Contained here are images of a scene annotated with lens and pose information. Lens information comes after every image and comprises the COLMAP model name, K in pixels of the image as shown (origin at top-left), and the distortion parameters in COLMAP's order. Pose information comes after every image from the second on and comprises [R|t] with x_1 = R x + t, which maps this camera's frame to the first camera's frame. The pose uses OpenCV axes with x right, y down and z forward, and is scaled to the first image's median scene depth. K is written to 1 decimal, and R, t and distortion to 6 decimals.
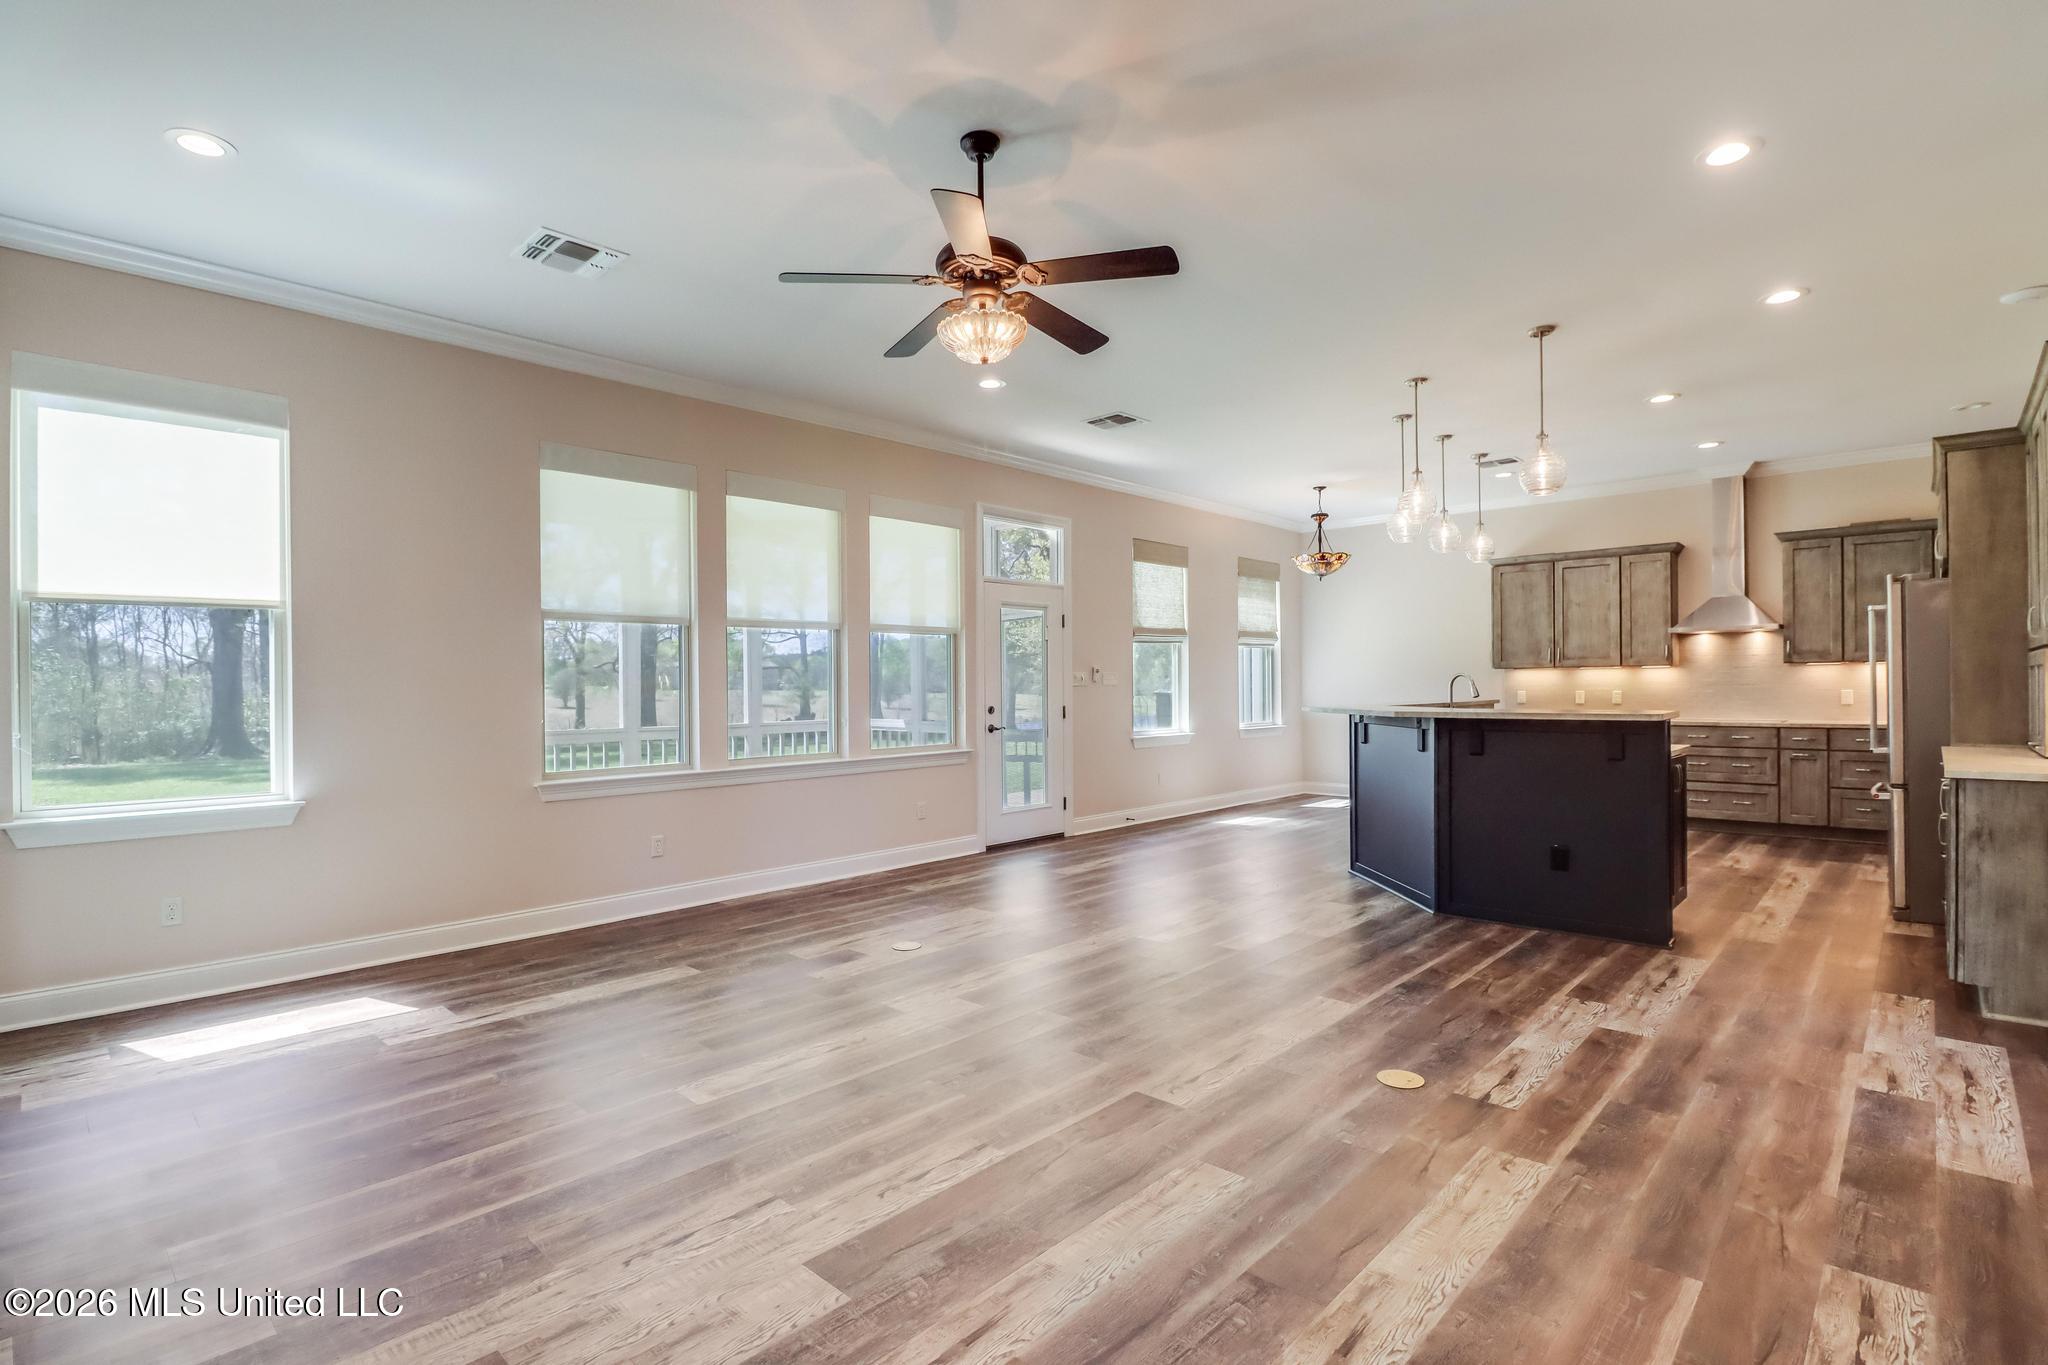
lens RADIAL K [[970.5, 0, 959.9], [0, 970.5, 695.5], [0, 0, 1]] dist [-0.005799, 0.000293]
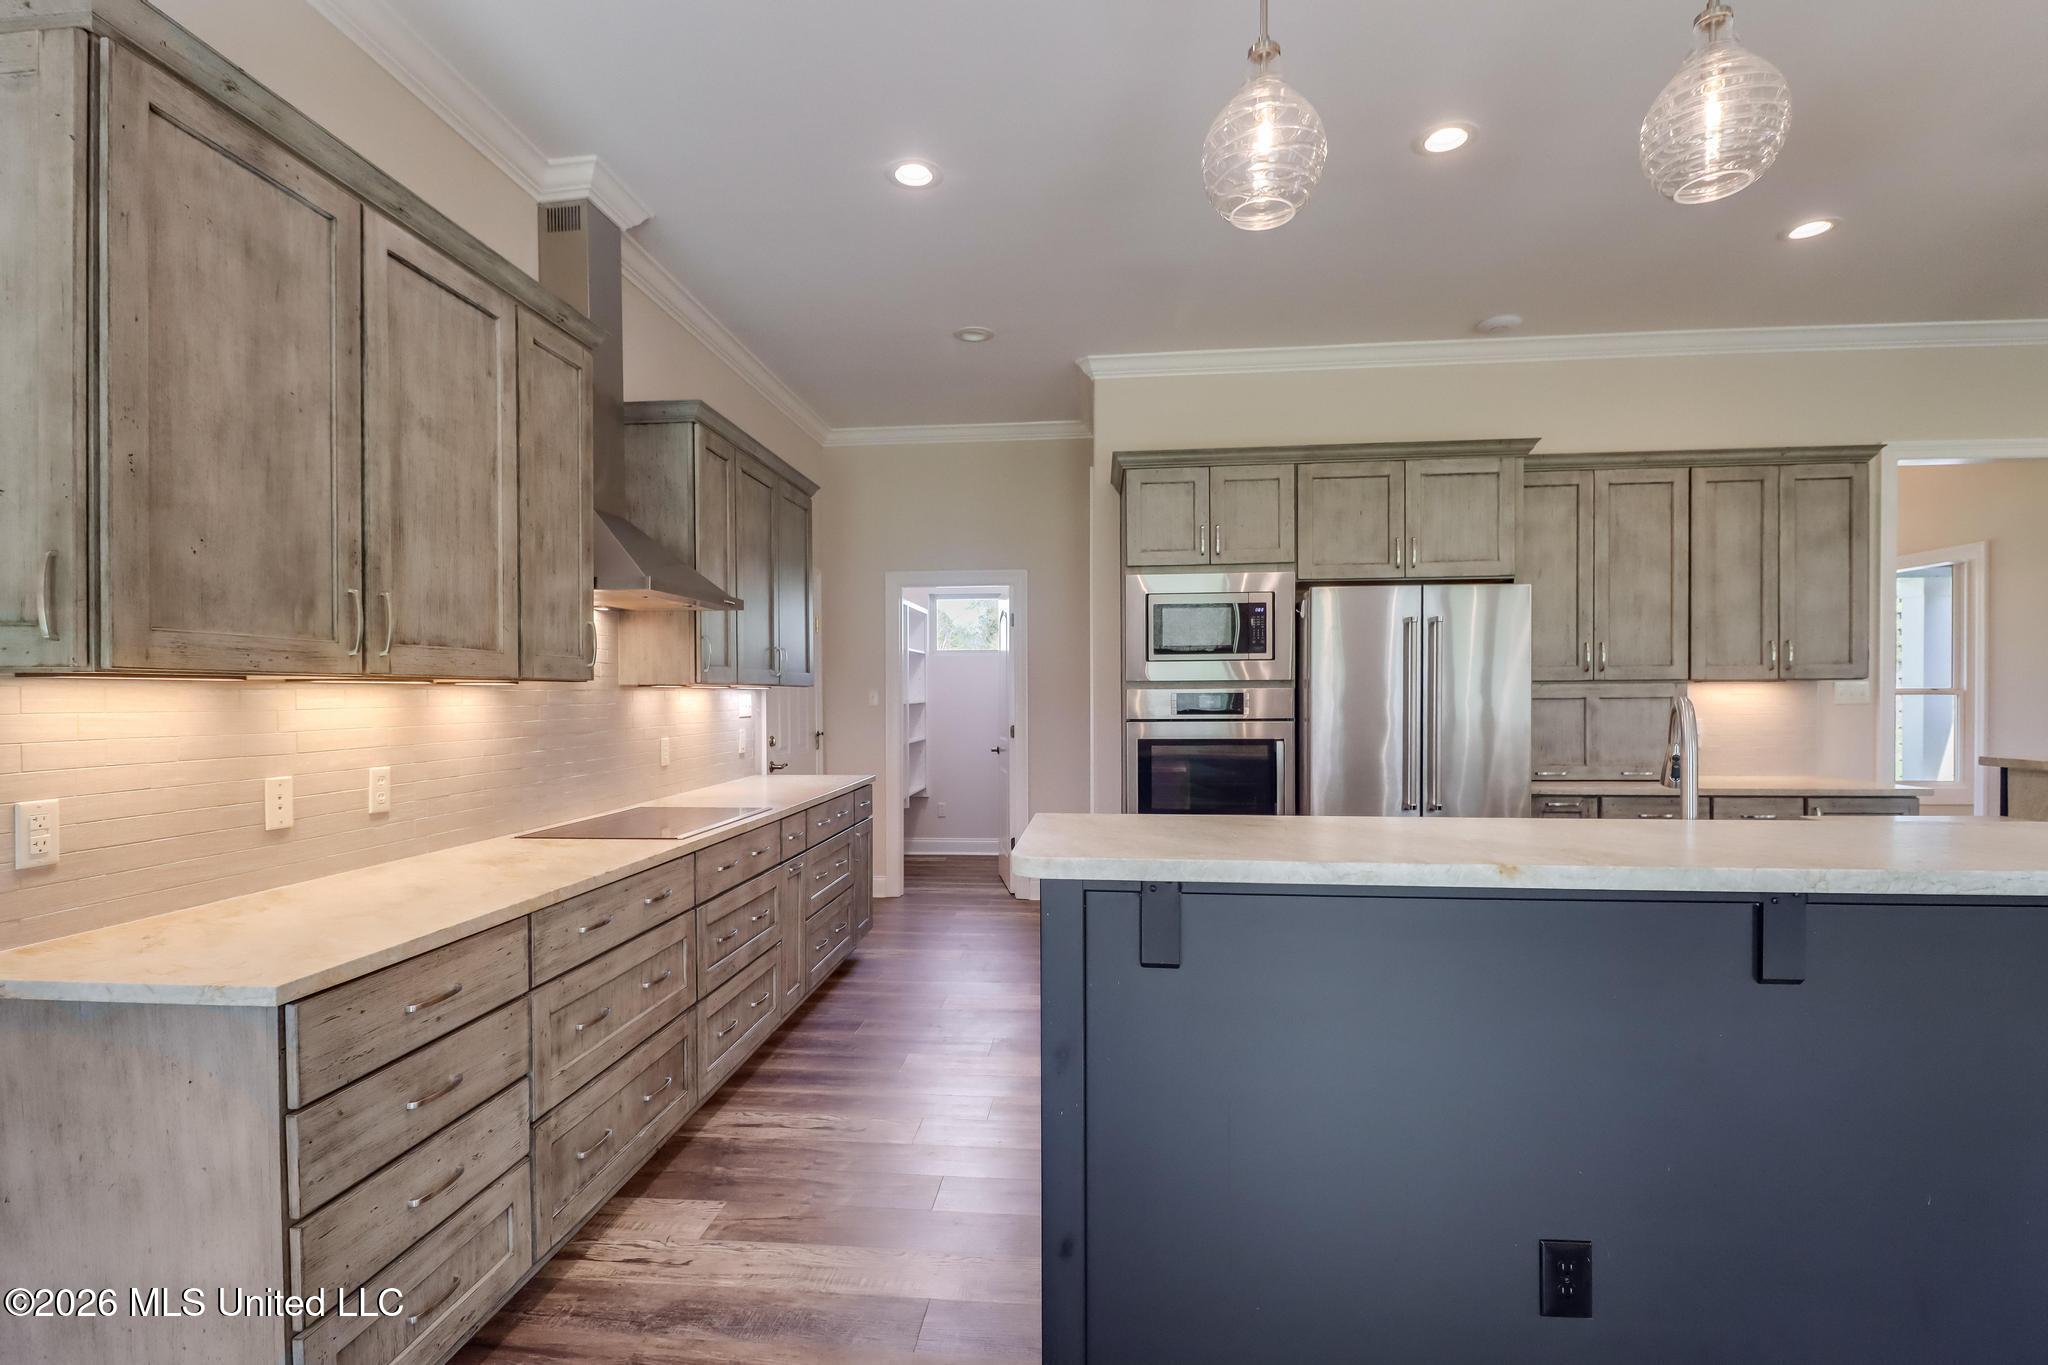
lens RADIAL K [[959.5, 0, 1023.6], [0, 959.5, 703.8], [0, 0, 1]] dist [0.000308, -0.000066]
pose [[-0.644665, 0.003552, 0.764457, 0.356319], [0.015403, 0.999847, 0.008344, -0.023140], [-0.764310, 0.017154, -0.644621, 1.055562]]
